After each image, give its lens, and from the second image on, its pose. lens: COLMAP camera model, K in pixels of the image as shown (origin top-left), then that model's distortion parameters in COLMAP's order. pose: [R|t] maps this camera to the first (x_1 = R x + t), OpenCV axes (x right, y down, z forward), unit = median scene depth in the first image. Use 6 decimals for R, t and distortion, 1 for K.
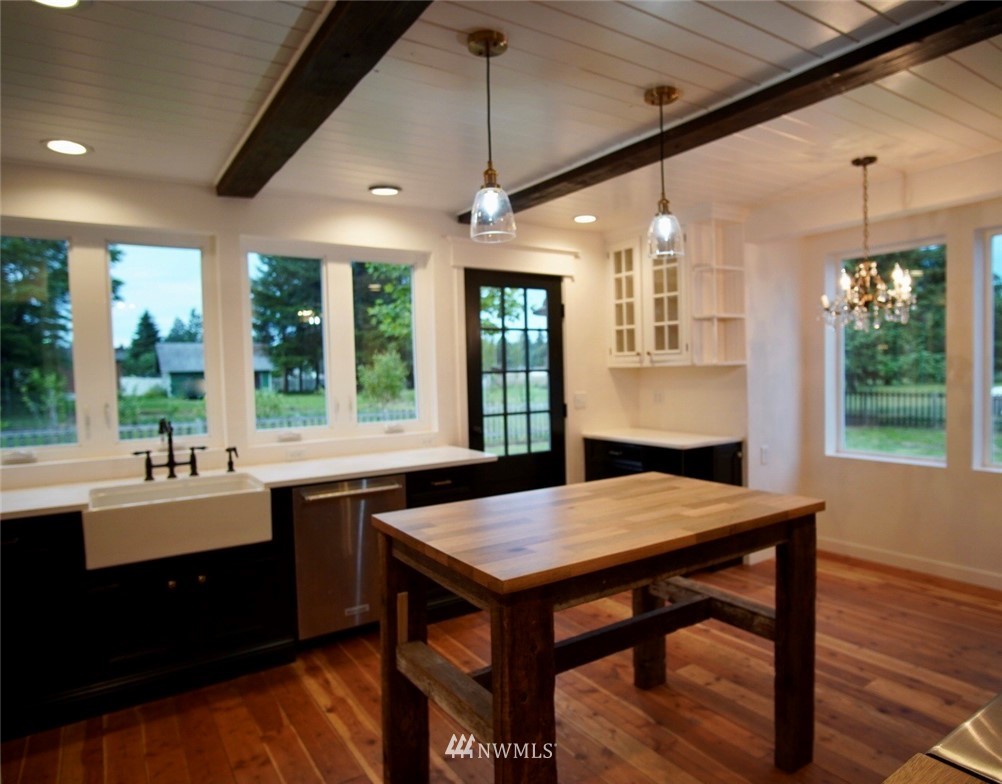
lens RADIAL K [[636.9, 0, 516.9], [0, 636.9, 409.6], [0, 0, 1]] dist [-0.003642, -0.000961]
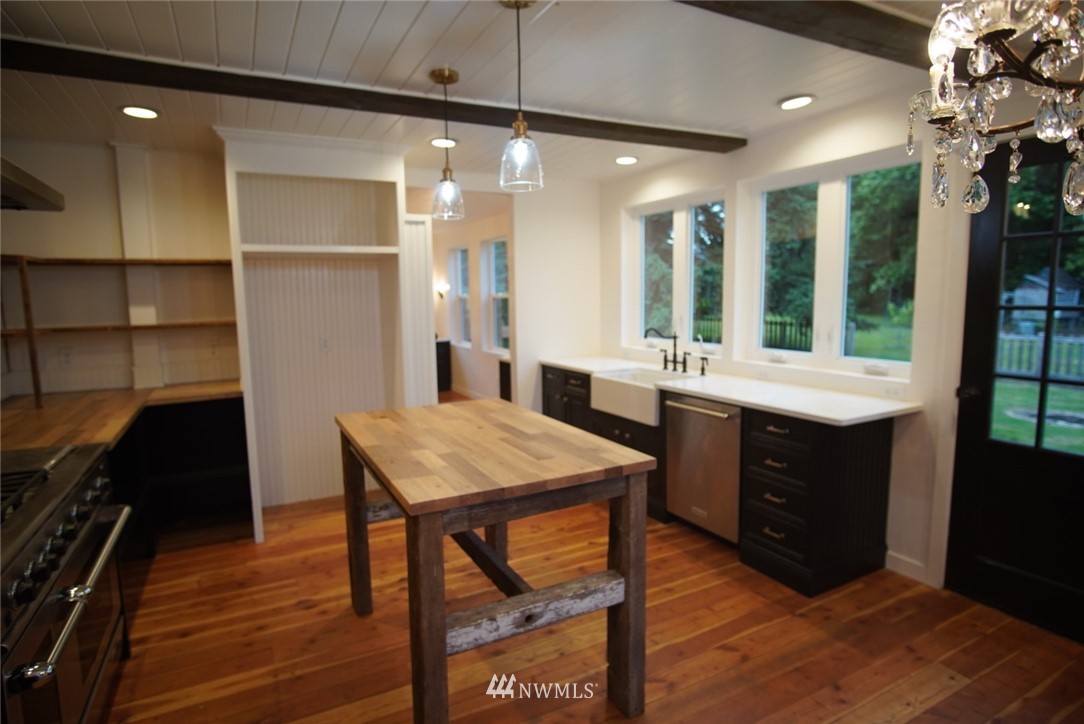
lens RADIAL K [[584.8, 0, 542.0], [0, 584.8, 362.0], [0, 0, 1]] dist [-0.024637, 0.001849]
pose [[-0.105934, 0.148231, -0.983263, 0.776120], [-0.037667, 0.987519, 0.152930, -0.102170], [0.993659, 0.053237, -0.099028, 0.816728]]
